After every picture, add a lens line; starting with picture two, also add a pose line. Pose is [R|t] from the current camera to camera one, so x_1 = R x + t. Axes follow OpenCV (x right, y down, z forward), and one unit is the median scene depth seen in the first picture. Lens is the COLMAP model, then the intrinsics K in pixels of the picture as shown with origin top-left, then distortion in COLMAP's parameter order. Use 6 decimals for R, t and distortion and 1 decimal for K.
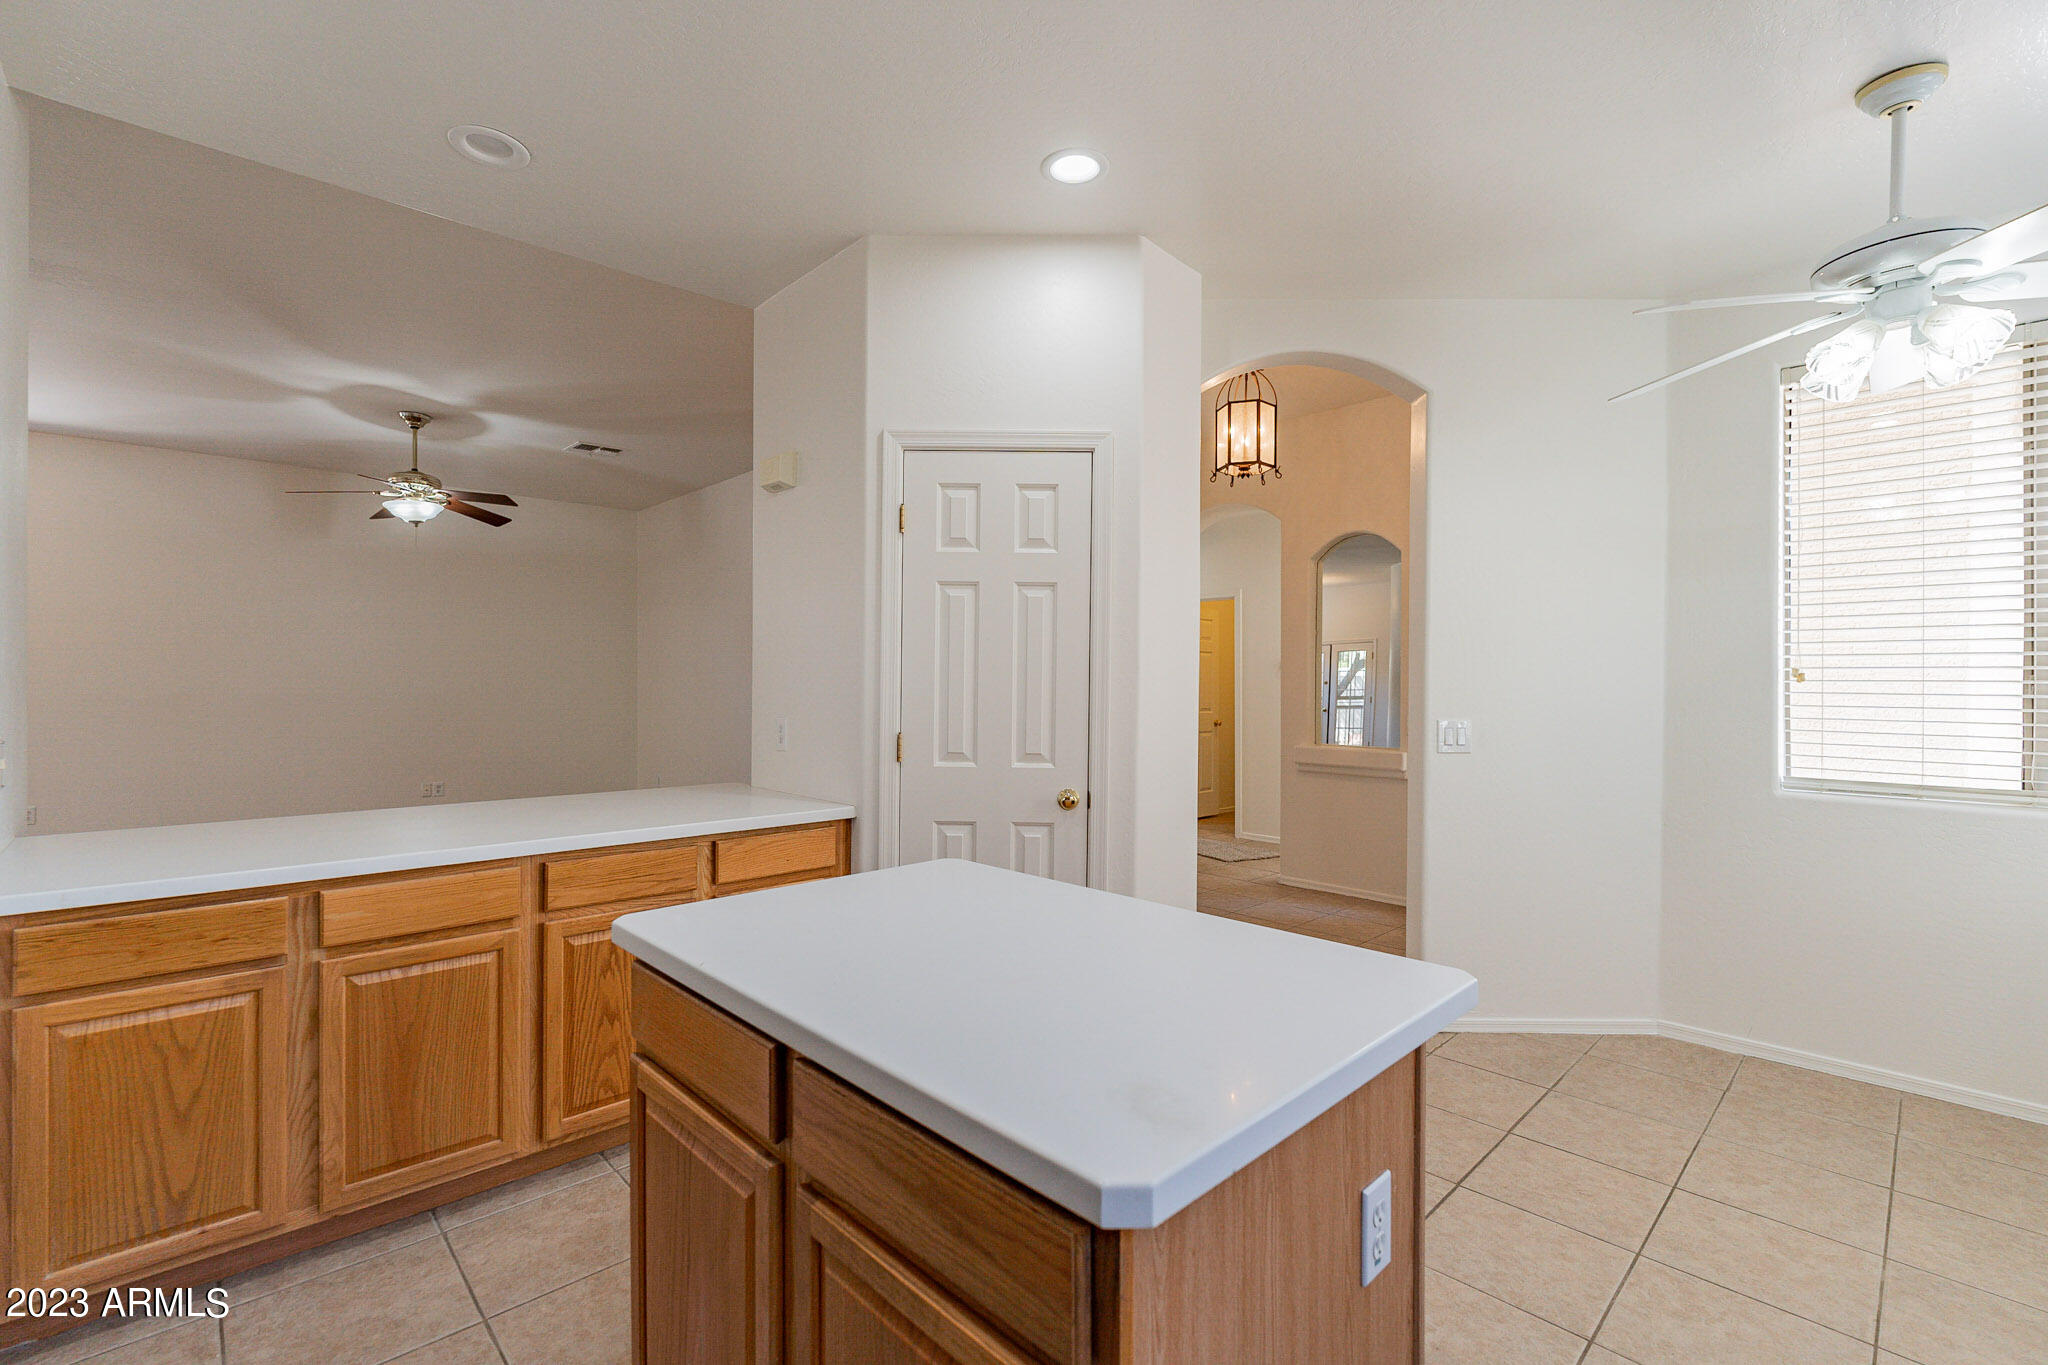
lens RADIAL K [[896.8, 0, 1017.3], [0, 896.8, 685.2], [0, 0, 1]] dist [-0.002362, -0.000756]
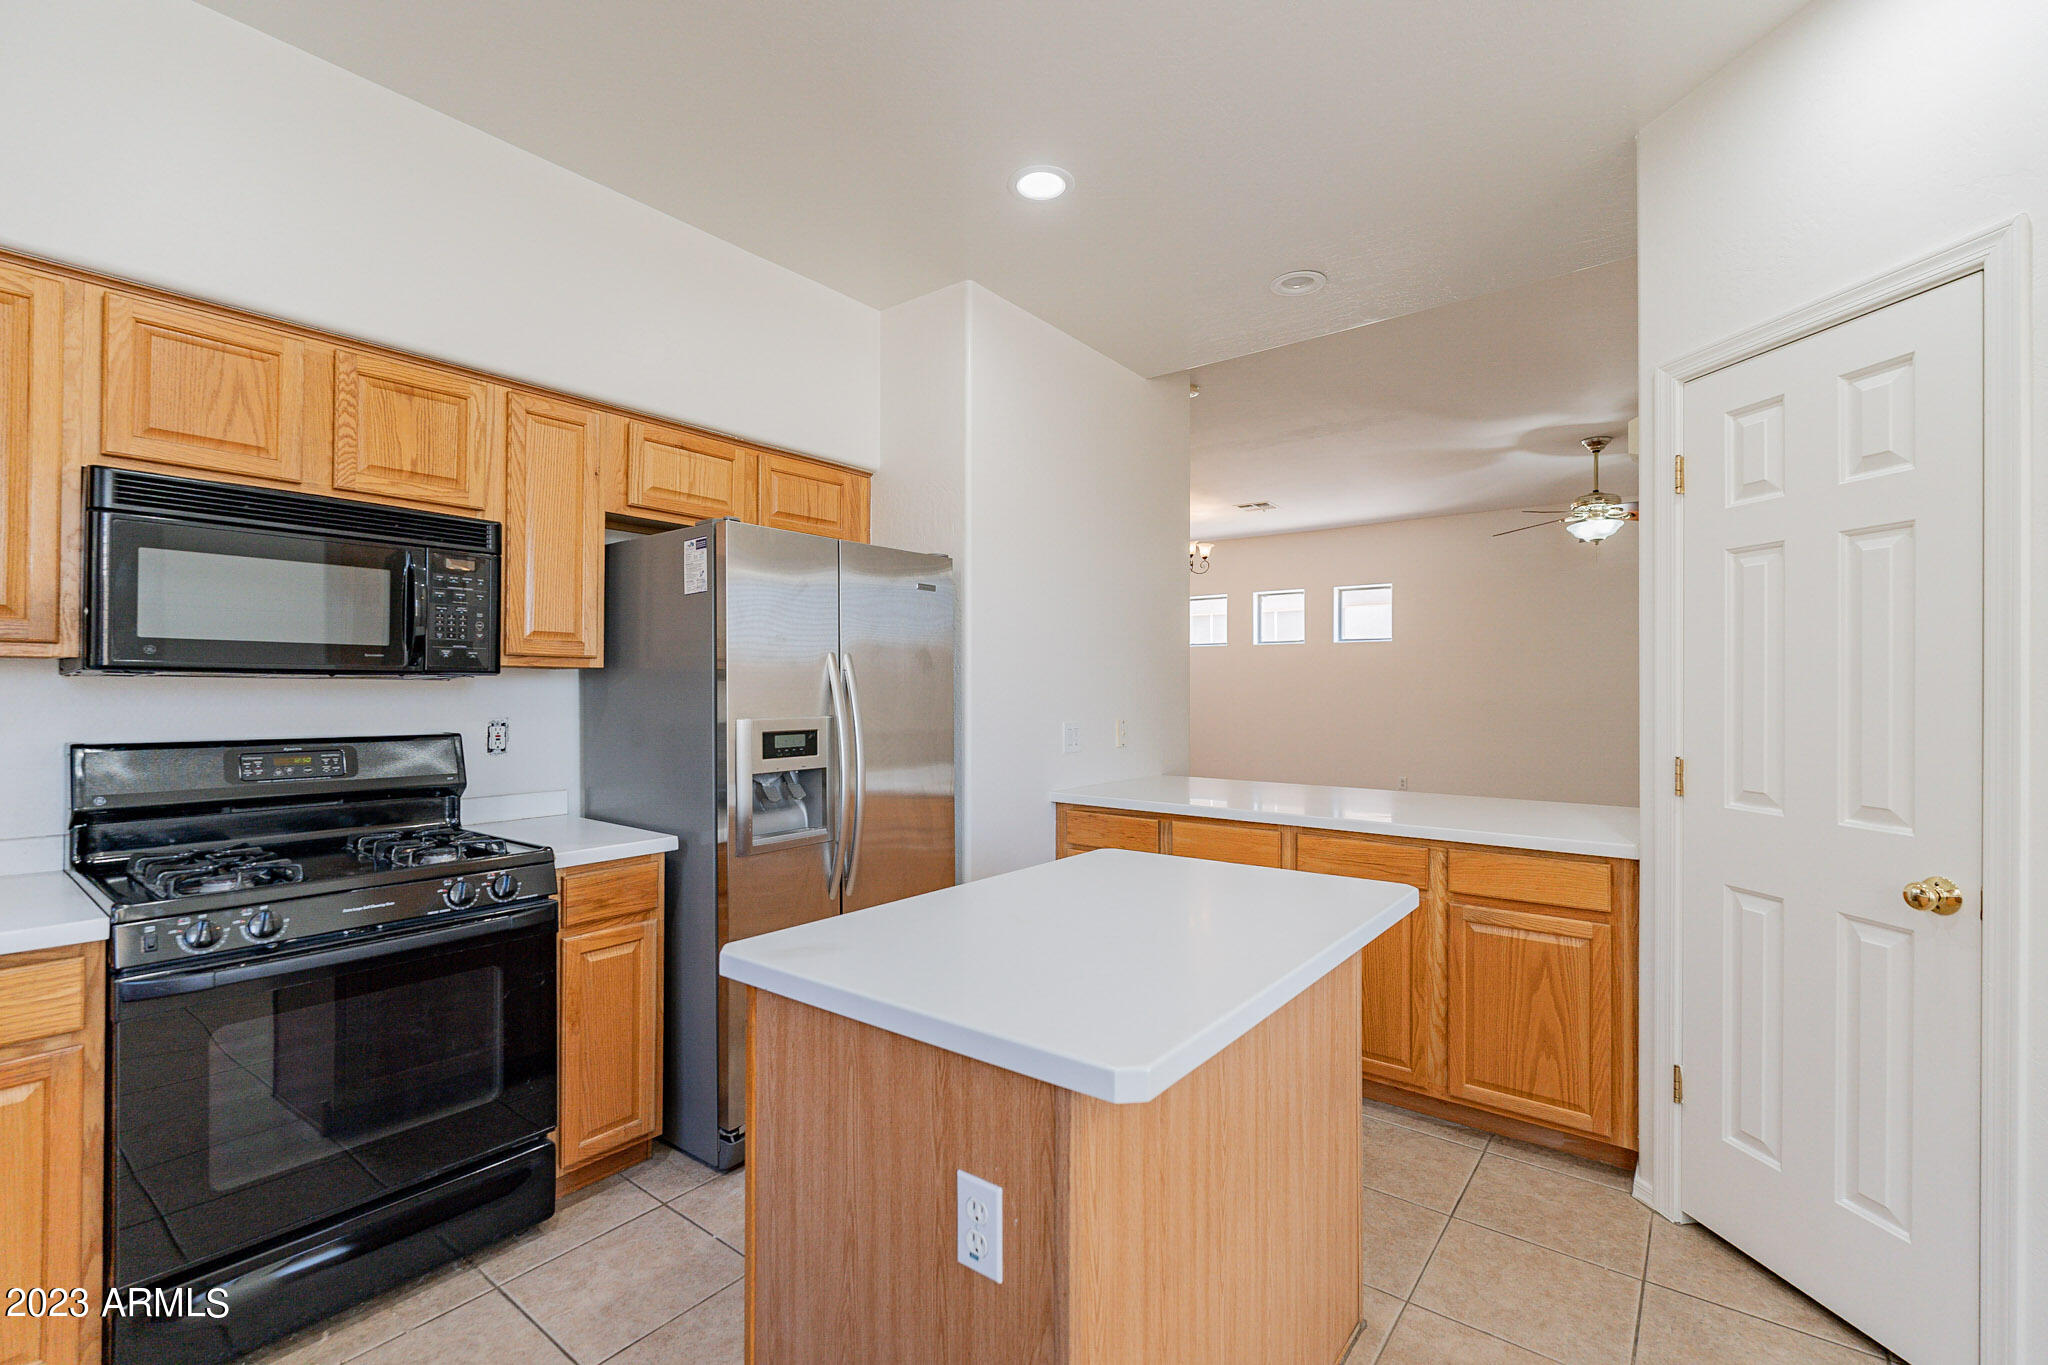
lens RADIAL K [[896.8, 0, 1017.1], [0, 896.8, 684.4], [0, 0, 1]] dist [-0.002362, -0.000756]
pose [[0.142276, -0.009504, -0.989781, 0.534936], [-0.002353, 0.999948, -0.009940, 0.000316], [0.989824, 0.003743, 0.142247, 0.337367]]
